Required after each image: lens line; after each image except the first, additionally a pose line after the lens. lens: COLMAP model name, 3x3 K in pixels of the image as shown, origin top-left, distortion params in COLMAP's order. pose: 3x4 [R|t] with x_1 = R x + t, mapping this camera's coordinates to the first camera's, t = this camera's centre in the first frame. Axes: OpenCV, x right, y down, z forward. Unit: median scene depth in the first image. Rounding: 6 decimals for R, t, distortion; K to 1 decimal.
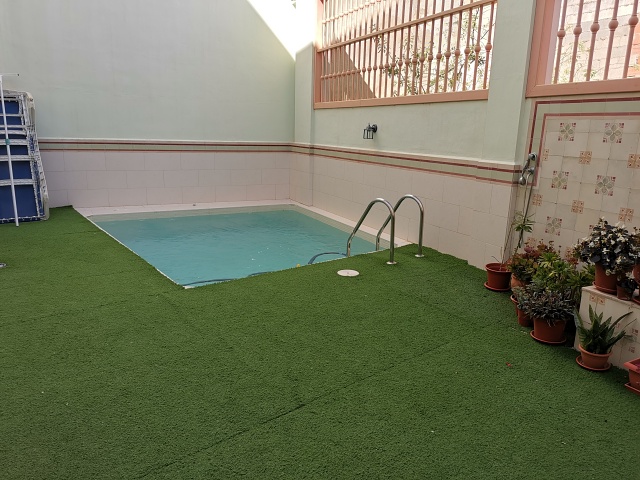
lens RADIAL K [[477.7, 0, 316.0], [0, 477.7, 238.4], [0, 0, 1]] dist [0.099485, -0.150494]
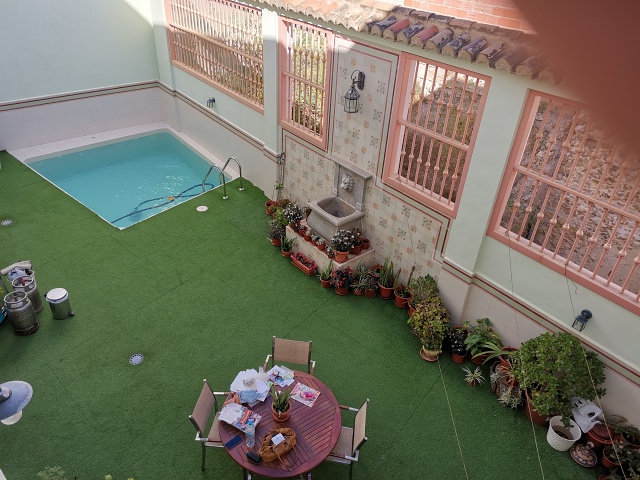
lens RADIAL K [[477.7, 0, 316.0], [0, 477.7, 238.4], [0, 0, 1]] dist [0.099485, -0.150494]
pose [[0.973073, -0.110174, 0.202462, 0.118537], [0.029694, 0.930968, 0.363892, -0.570442], [-0.228577, -0.348082, 0.909171, -1.058660]]
